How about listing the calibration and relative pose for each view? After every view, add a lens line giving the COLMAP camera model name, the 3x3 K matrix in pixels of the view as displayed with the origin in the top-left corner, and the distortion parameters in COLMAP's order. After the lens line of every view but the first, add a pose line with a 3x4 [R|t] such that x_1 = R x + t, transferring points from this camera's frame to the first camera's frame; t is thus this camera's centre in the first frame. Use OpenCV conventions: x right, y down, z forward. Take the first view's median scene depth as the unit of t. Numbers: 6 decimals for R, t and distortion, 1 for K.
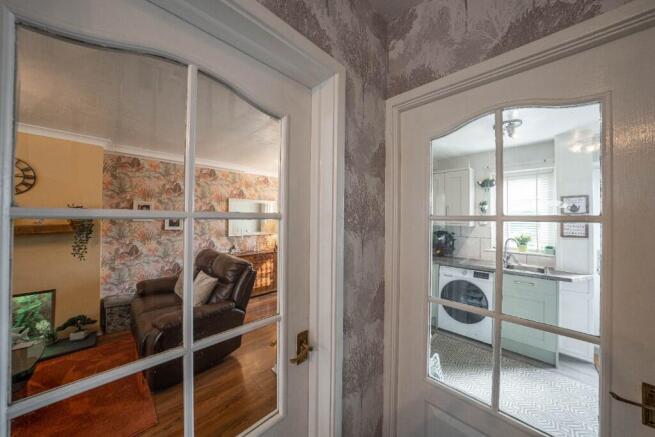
lens RADIAL K [[224.8, 0, 329.1], [0, 224.8, 217.3], [0, 0, 1]] dist [-0.009409, 0.000252]
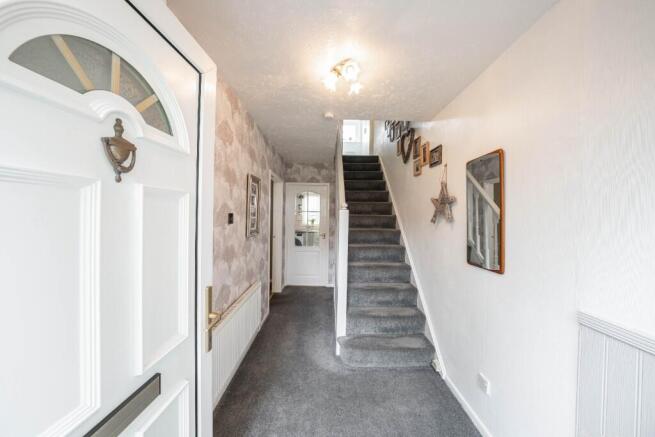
lens RADIAL K [[224.8, 0, 326.9], [0, 224.8, 215.3], [0, 0, 1]] dist [-0.009409, 0.000252]
pose [[0.722749, 0.000929, 0.691110, -0.797277], [-0.014471, 0.999800, 0.013788, 0.004949], [-0.690959, -0.019966, 0.722618, -0.973998]]
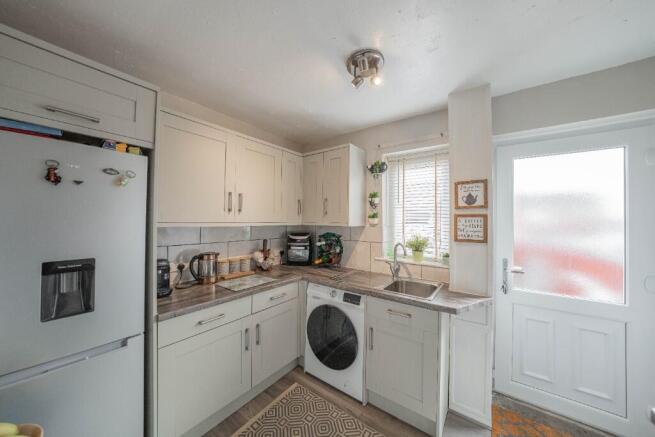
lens RADIAL K [[224.8, 0, 330.1], [0, 224.8, 219.6], [0, 0, 1]] dist [-0.009409, 0.000252]
pose [[0.990714, 0.007024, 0.135782, 0.510832], [-0.007282, 0.999973, 0.001403, 0.020363], [-0.135769, -0.002378, 0.990738, 0.331672]]
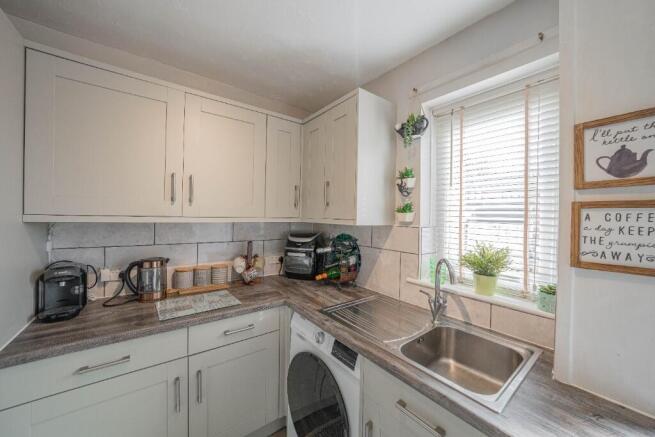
lens RADIAL K [[238.6, 0, 331.1], [0, 238.6, 218.7], [0, 0, 1]] dist [-0.010850, 0.000854]
pose [[0.989405, 0.016972, -0.144184, 0.697848], [-0.015356, 0.999806, 0.012311, 0.024603], [0.144365, -0.009966, 0.989474, 0.587113]]
